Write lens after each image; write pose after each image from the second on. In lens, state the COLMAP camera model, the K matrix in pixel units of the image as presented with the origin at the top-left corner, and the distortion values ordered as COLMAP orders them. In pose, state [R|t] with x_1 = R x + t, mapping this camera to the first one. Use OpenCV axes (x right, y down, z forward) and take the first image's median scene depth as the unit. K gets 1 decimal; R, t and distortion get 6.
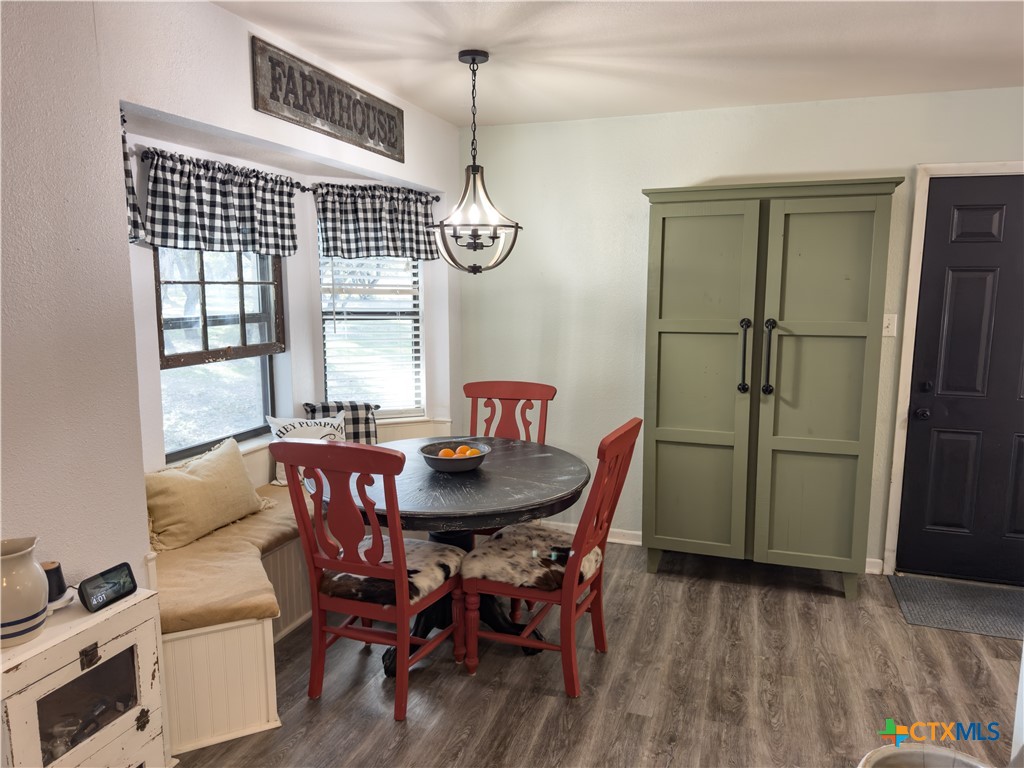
lens RADIAL K [[726.8, 0, 511.6], [0, 726.8, 386.0], [0, 0, 1]] dist [0.046159, -0.052764]
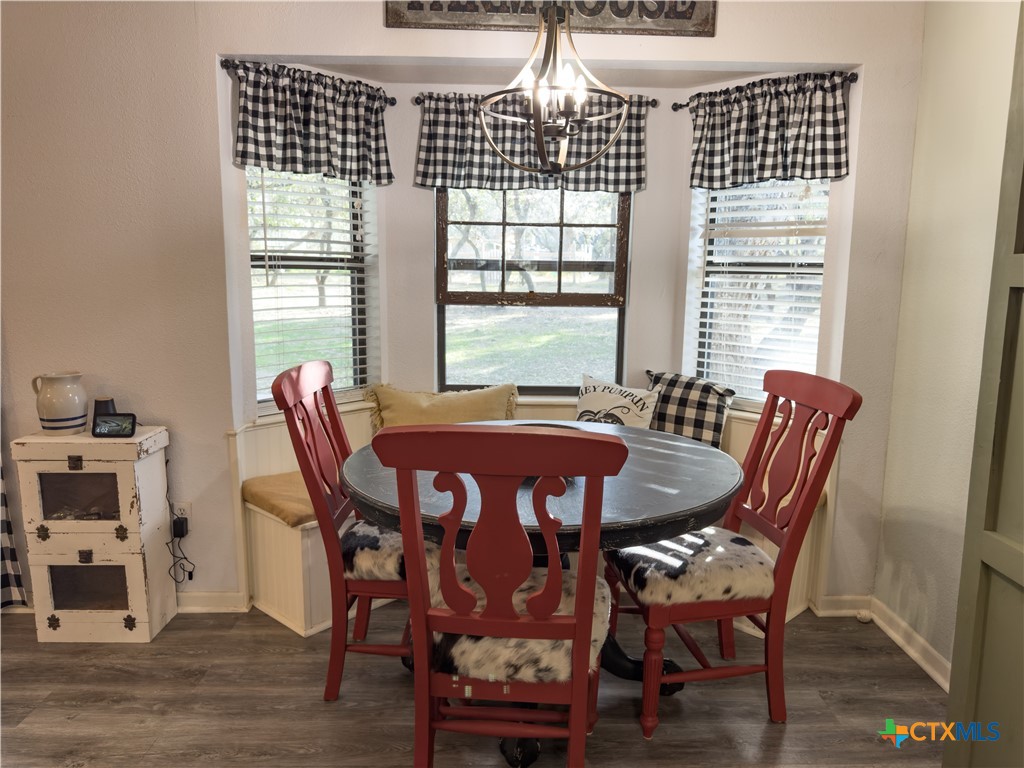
lens RADIAL K [[726.8, 0, 512.7], [0, 726.8, 385.2], [0, 0, 1]] dist [0.046159, -0.052764]
pose [[0.323523, 0.152983, -0.933771, 0.530150], [-0.148377, 0.982837, 0.109614, -0.032990], [0.934514, 0.103087, 0.340670, 0.678918]]
